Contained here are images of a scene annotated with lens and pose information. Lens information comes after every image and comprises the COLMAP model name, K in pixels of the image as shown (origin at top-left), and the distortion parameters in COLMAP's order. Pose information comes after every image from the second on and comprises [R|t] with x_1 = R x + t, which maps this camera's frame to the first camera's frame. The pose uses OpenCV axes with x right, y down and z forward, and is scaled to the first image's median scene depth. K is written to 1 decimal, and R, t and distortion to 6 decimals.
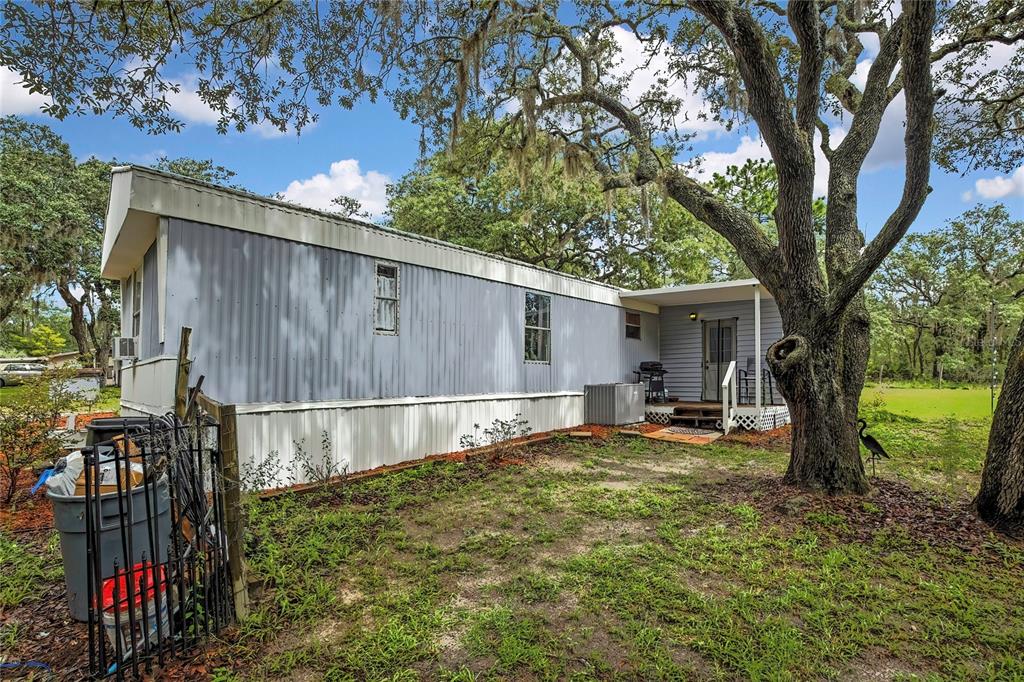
lens RADIAL K [[429.1, 0, 512.0], [0, 429.1, 341.0], [0, 0, 1]] dist [-0.000771, -0.000102]
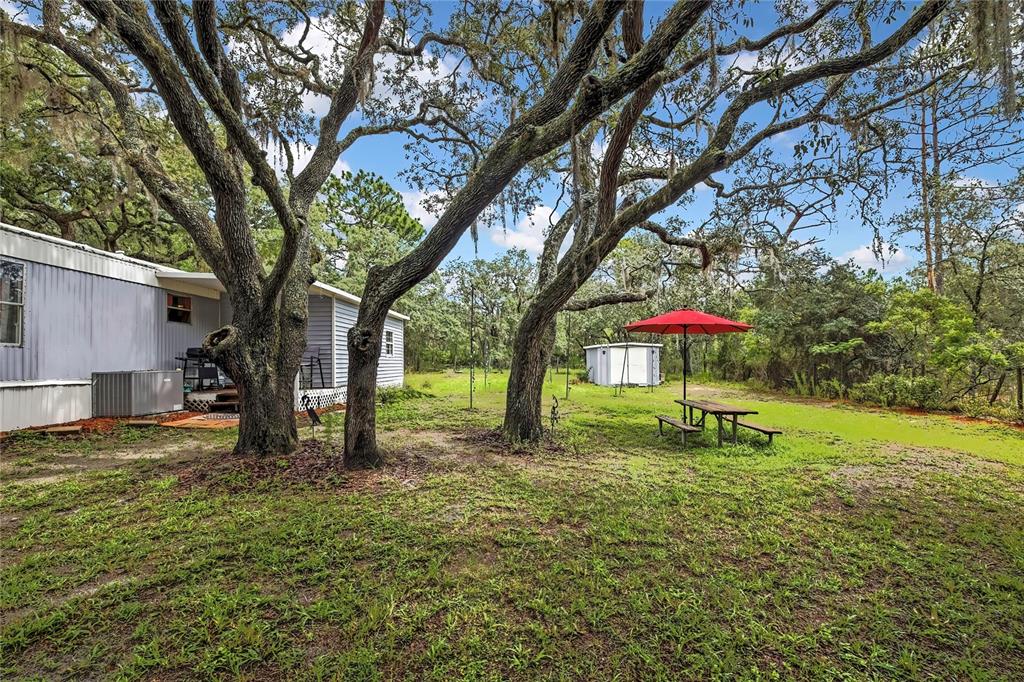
lens RADIAL K [[429.1, 0, 512.0], [0, 429.1, 341.0], [0, 0, 1]] dist [-0.000771, -0.000102]
pose [[0.768980, 0.036202, 0.638247, 0.283814], [-0.051082, 0.998682, 0.004899, -0.009440], [-0.637229, -0.036370, 0.769816, -0.220431]]
